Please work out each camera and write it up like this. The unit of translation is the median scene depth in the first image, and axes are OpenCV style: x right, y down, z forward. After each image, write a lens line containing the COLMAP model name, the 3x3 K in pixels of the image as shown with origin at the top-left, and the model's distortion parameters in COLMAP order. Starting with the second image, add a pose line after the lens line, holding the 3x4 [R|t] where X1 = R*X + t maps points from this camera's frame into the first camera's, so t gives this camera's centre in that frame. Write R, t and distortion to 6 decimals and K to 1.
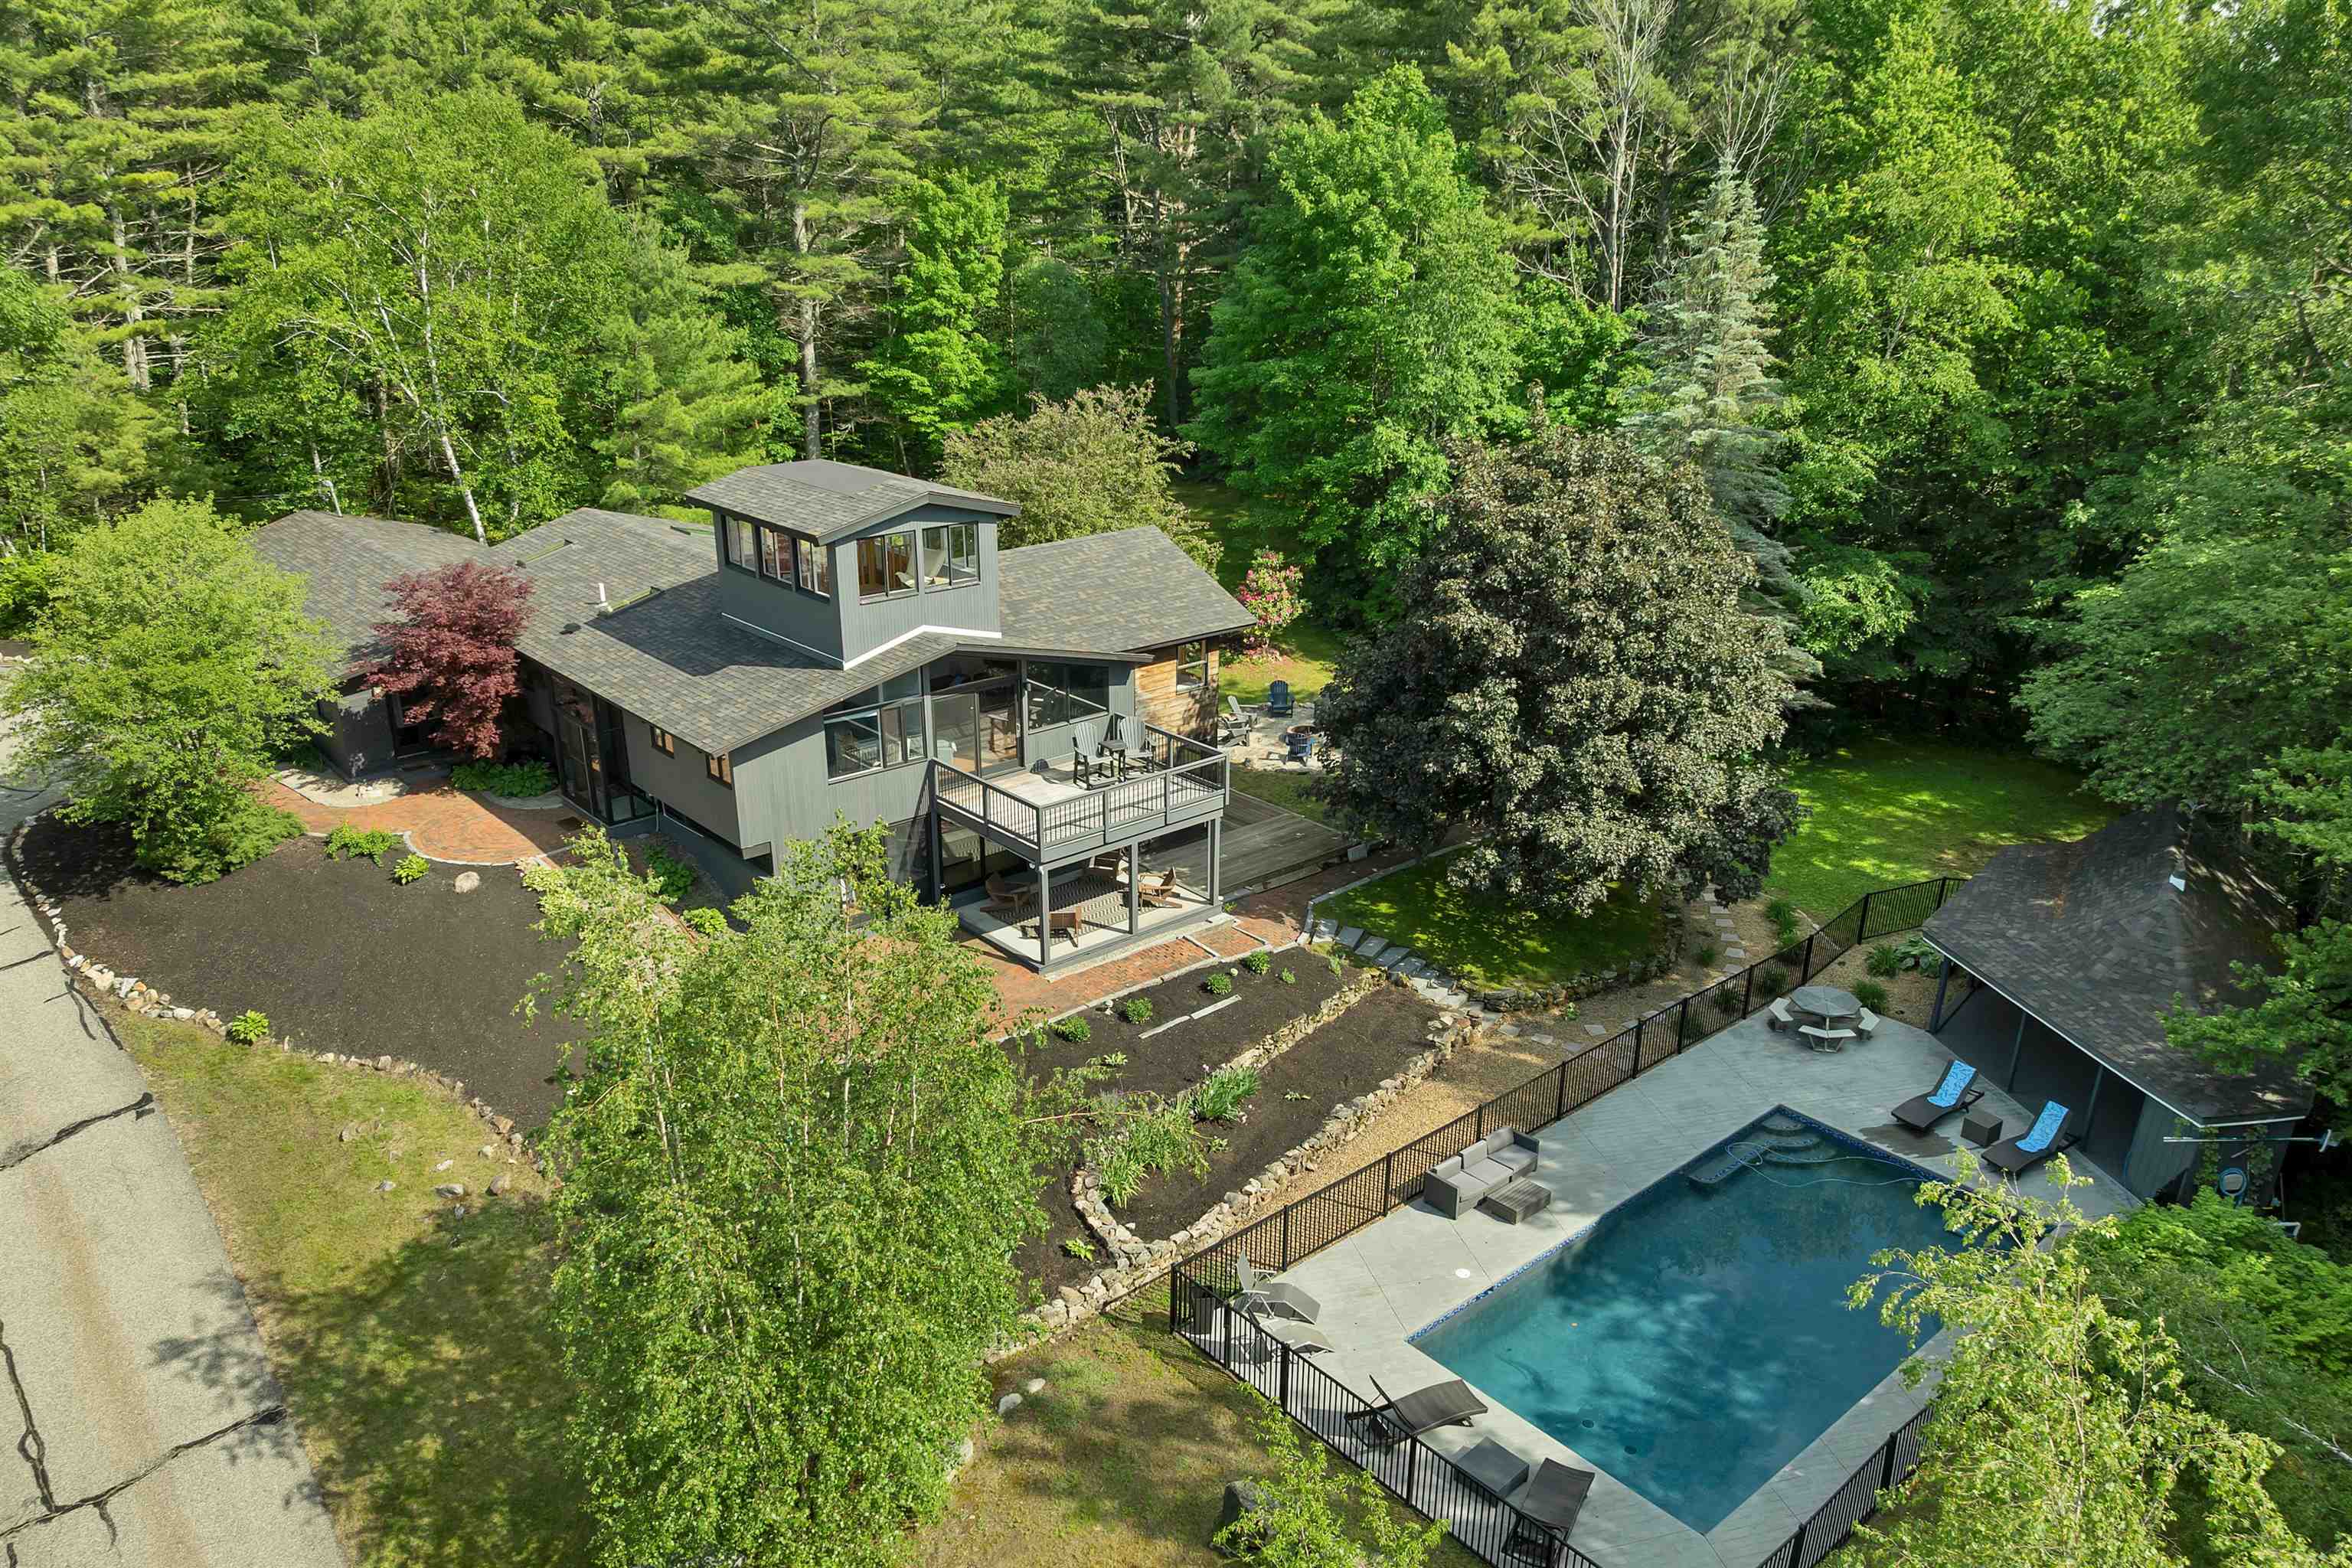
lens RADIAL K [[1718.1, 0, 1176.0], [0, 1718.1, 784.0], [0, 0, 1]] dist [-0.035060, 0.000611]
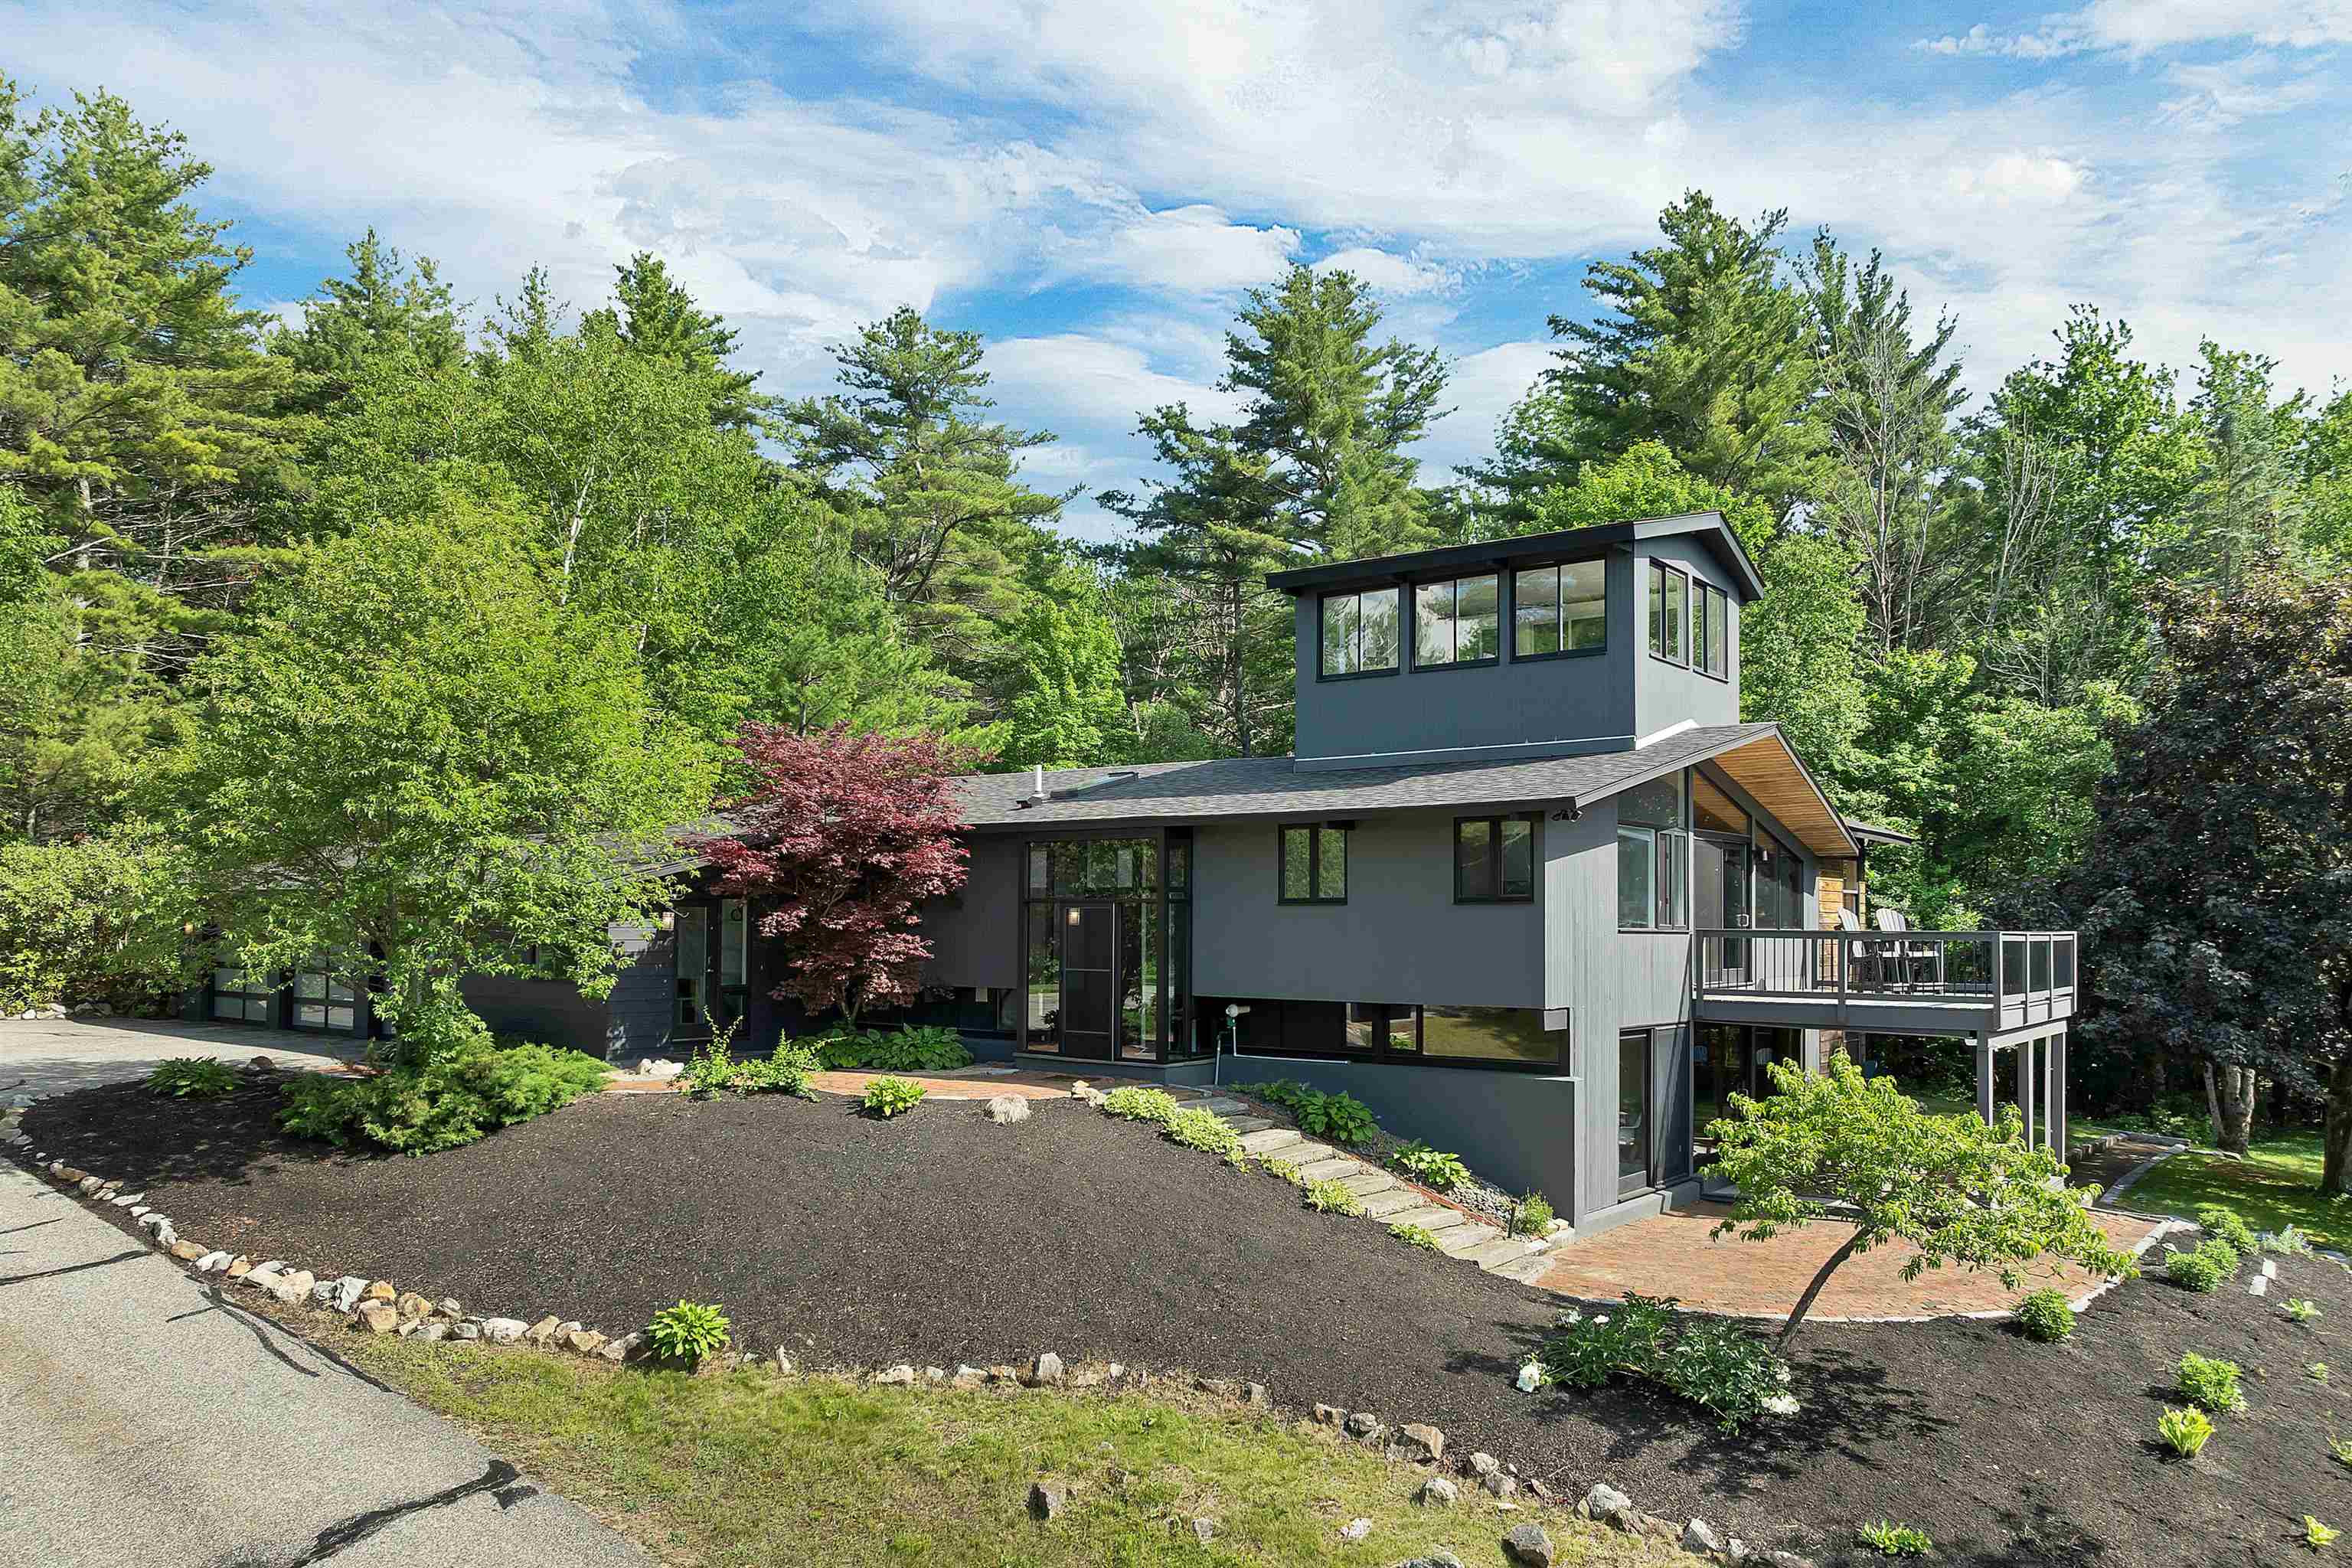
lens RADIAL K [[1666.9, 0, 1176.0], [0, 1666.9, 784.0], [0, 0, 1]] dist [-0.054584, 0.000012]
pose [[0.976500, 0.030561, 0.213342, -0.495914], [0.064523, 0.903037, -0.424690, 0.199369], [-0.205634, 0.428475, 0.879843, 0.491499]]
